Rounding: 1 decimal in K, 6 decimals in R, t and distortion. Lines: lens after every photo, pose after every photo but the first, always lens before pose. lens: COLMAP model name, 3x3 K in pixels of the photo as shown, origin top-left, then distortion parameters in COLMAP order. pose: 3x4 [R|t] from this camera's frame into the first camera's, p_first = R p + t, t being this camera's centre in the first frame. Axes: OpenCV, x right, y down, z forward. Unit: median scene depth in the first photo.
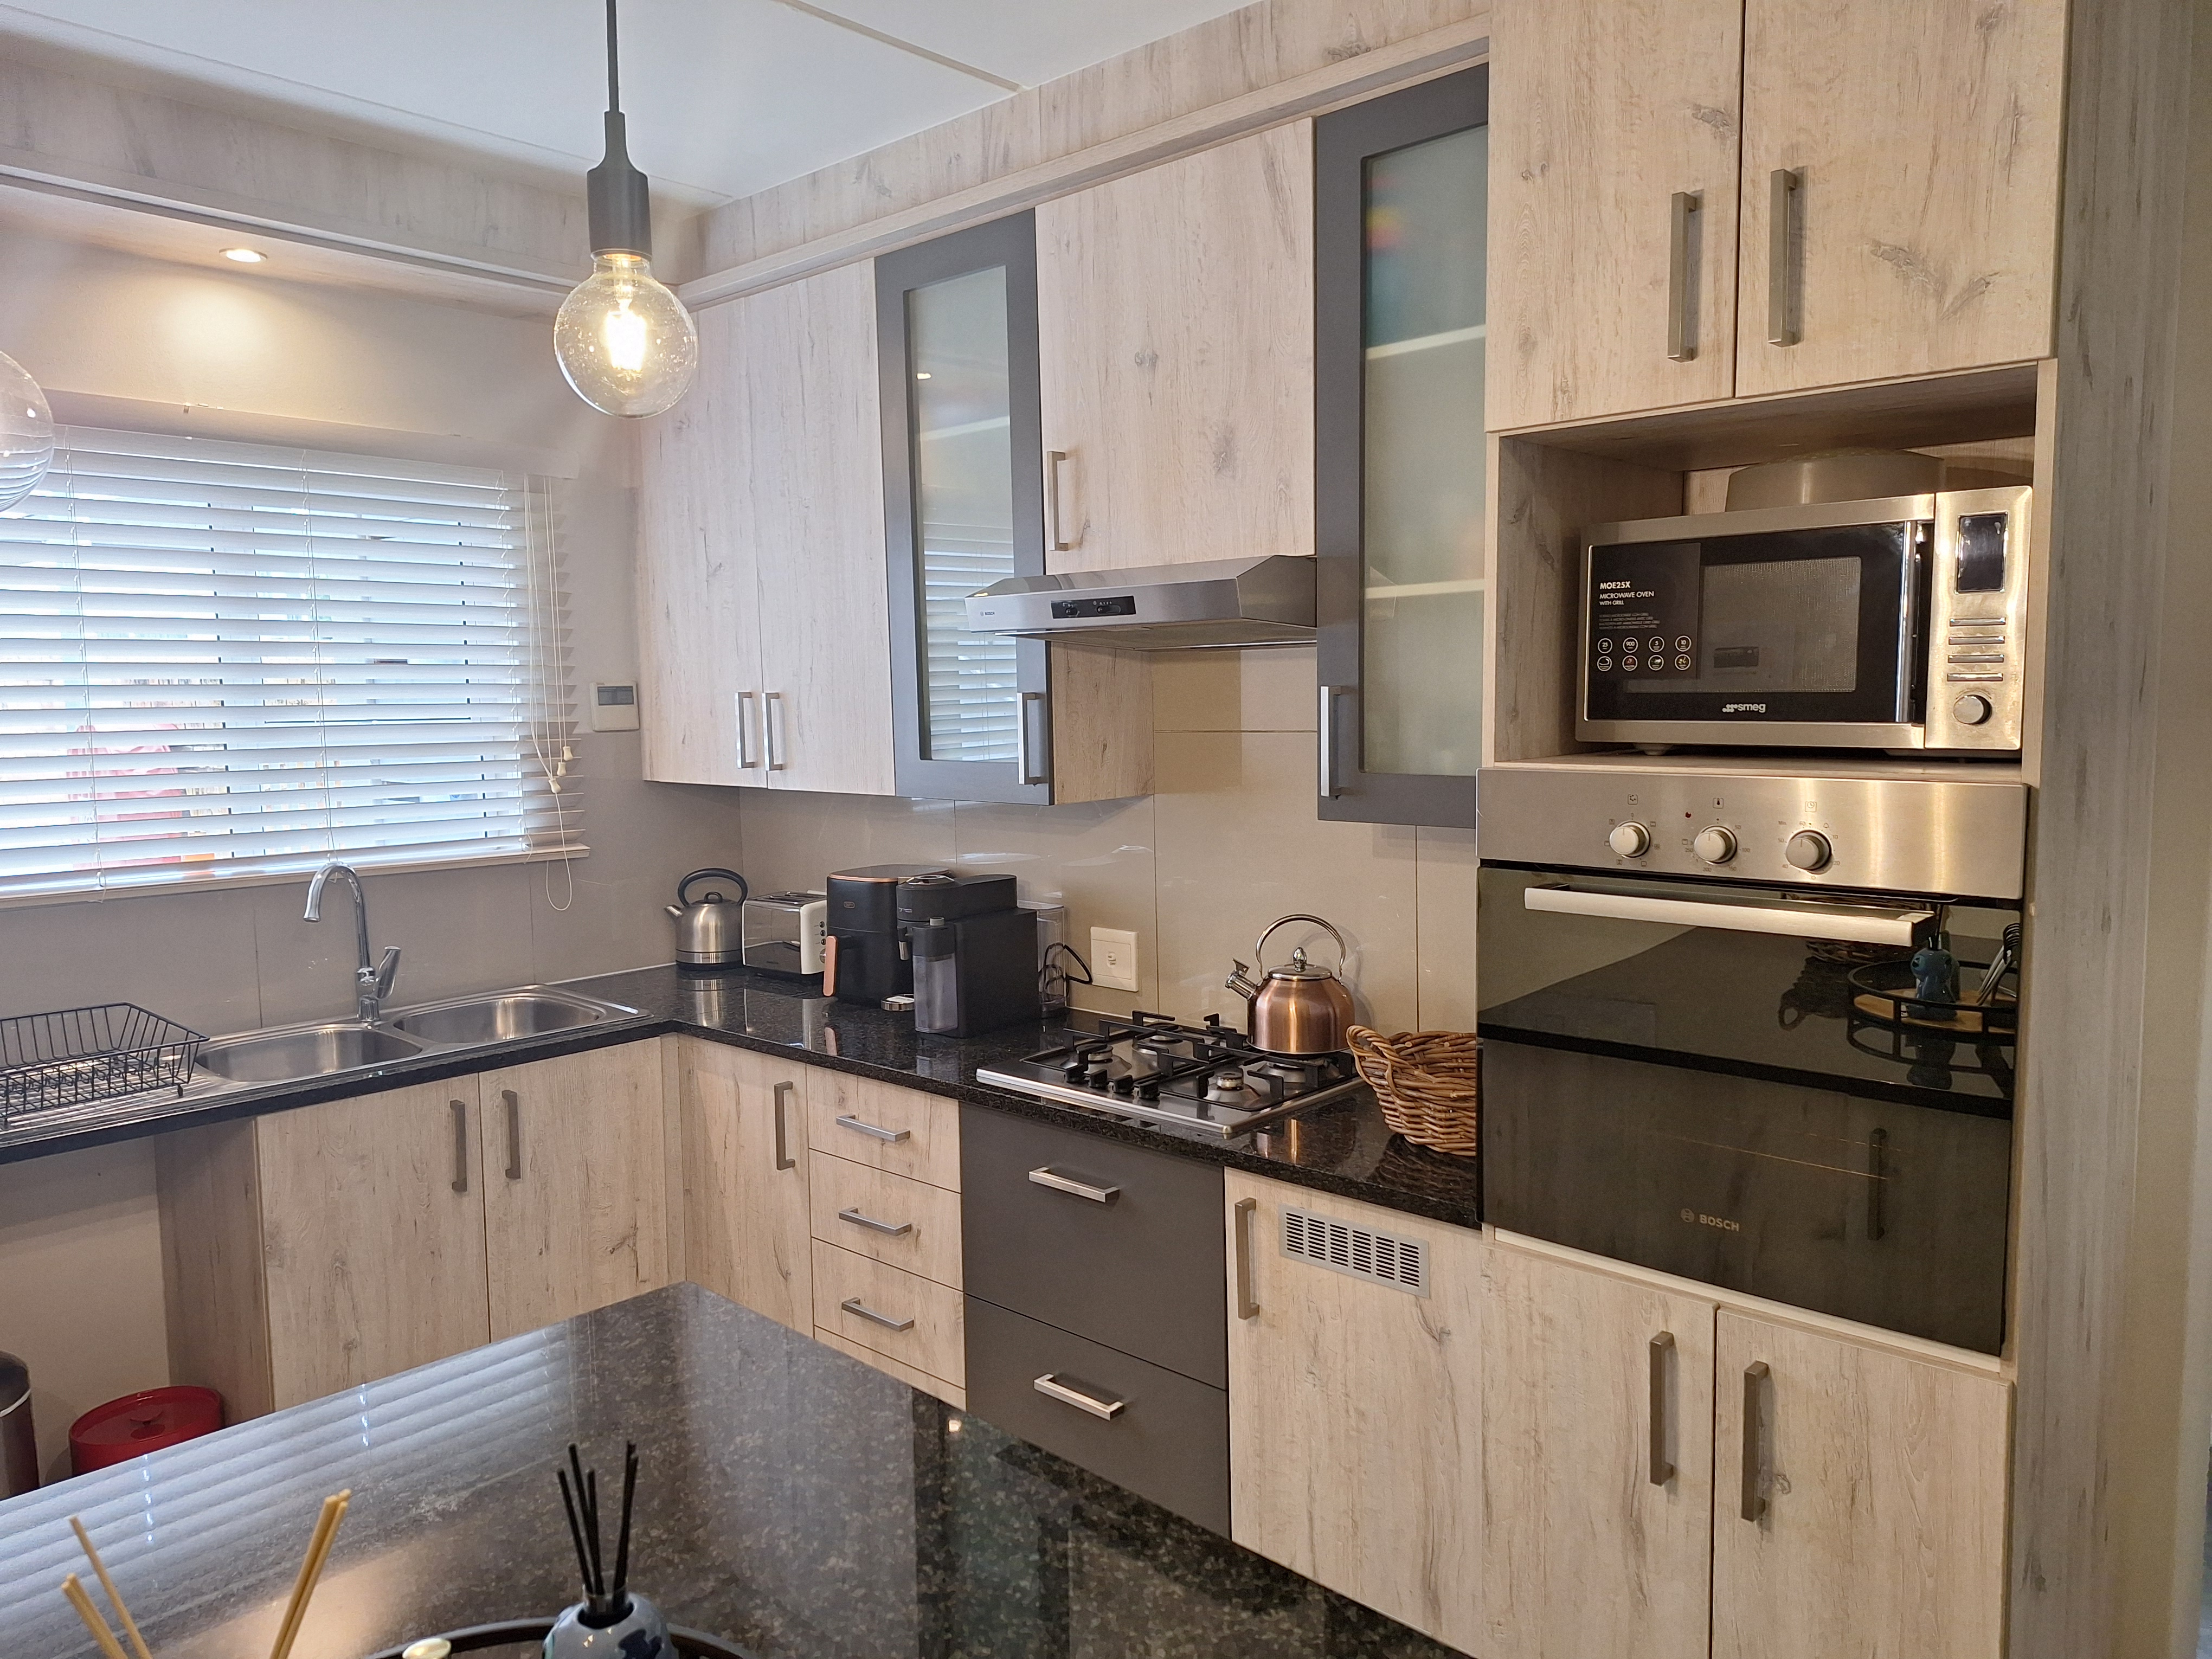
lens RADIAL K [[1527.9, 0, 1075.7], [0, 1527.9, 843.5], [0, 0, 1]] dist [0.116286, -0.154599]
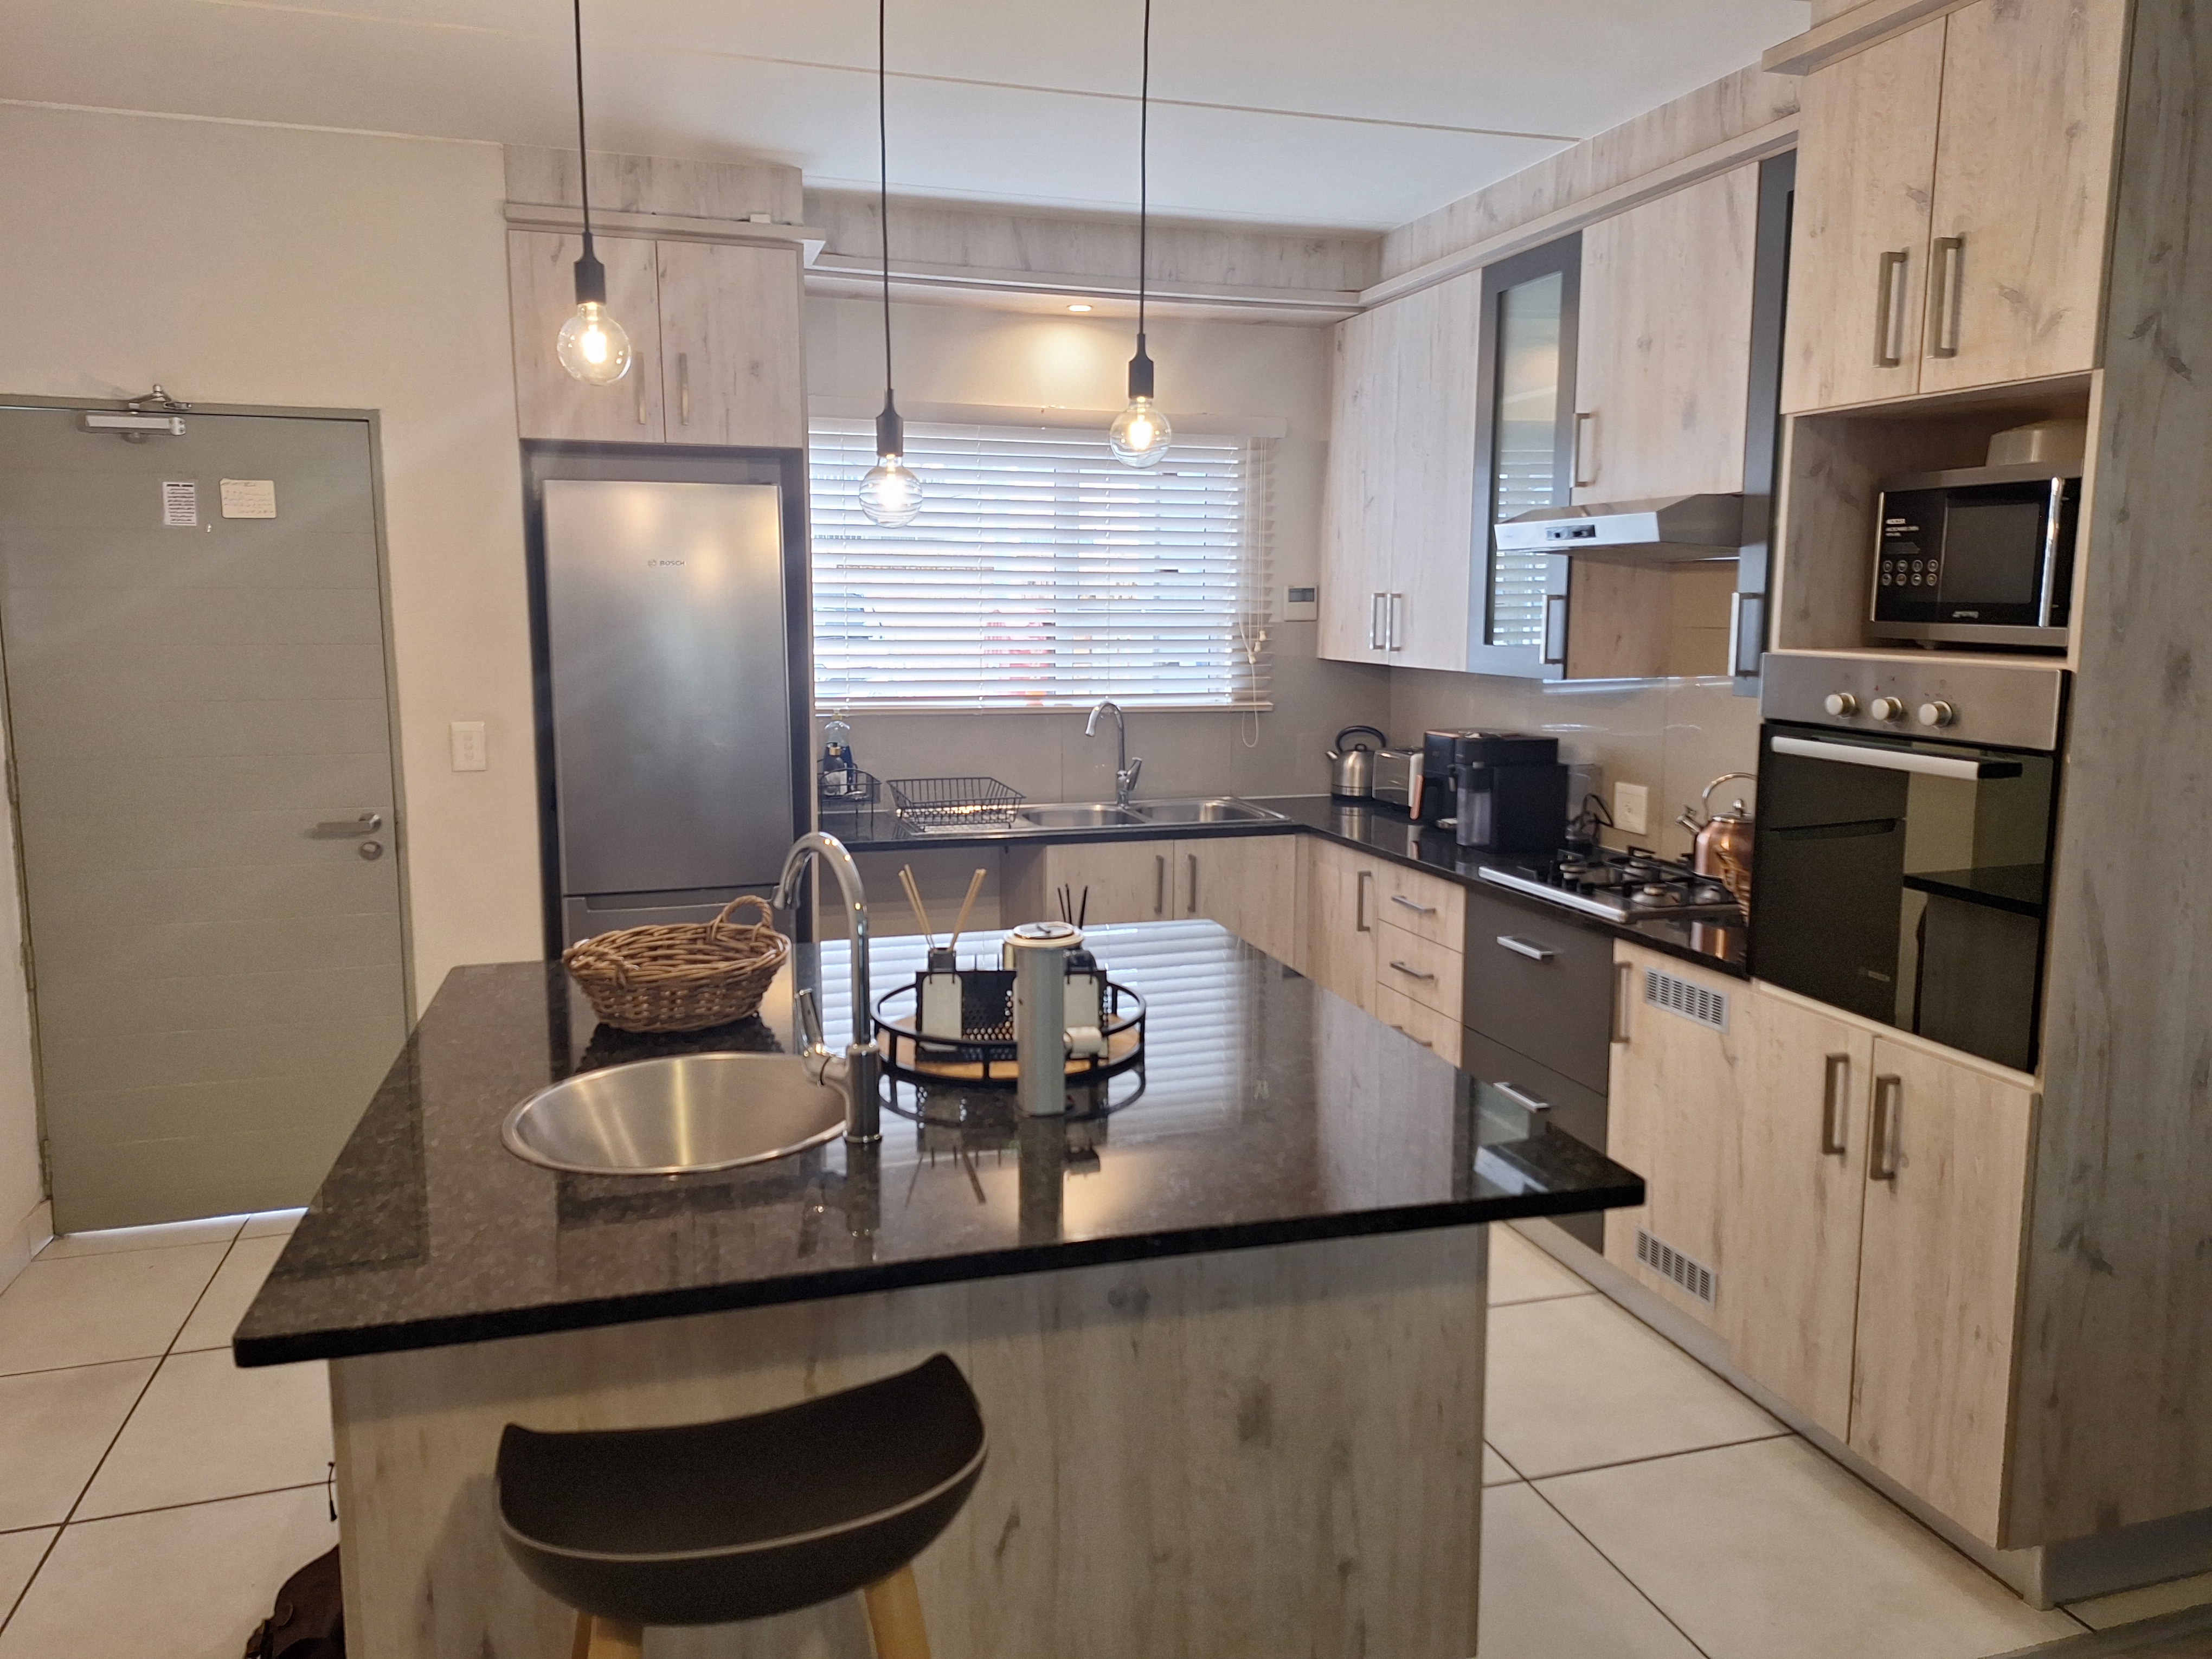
lens RADIAL K [[1564.2, 0, 1106.0], [0, 1564.2, 829.5], [0, 0, 1]] dist [0.129480, -0.159610]
pose [[0.868051, 0.090316, -0.488192, 0.332613], [-0.065226, 0.995537, 0.068197, 0.037095], [0.492172, -0.027356, 0.870068, -0.410023]]
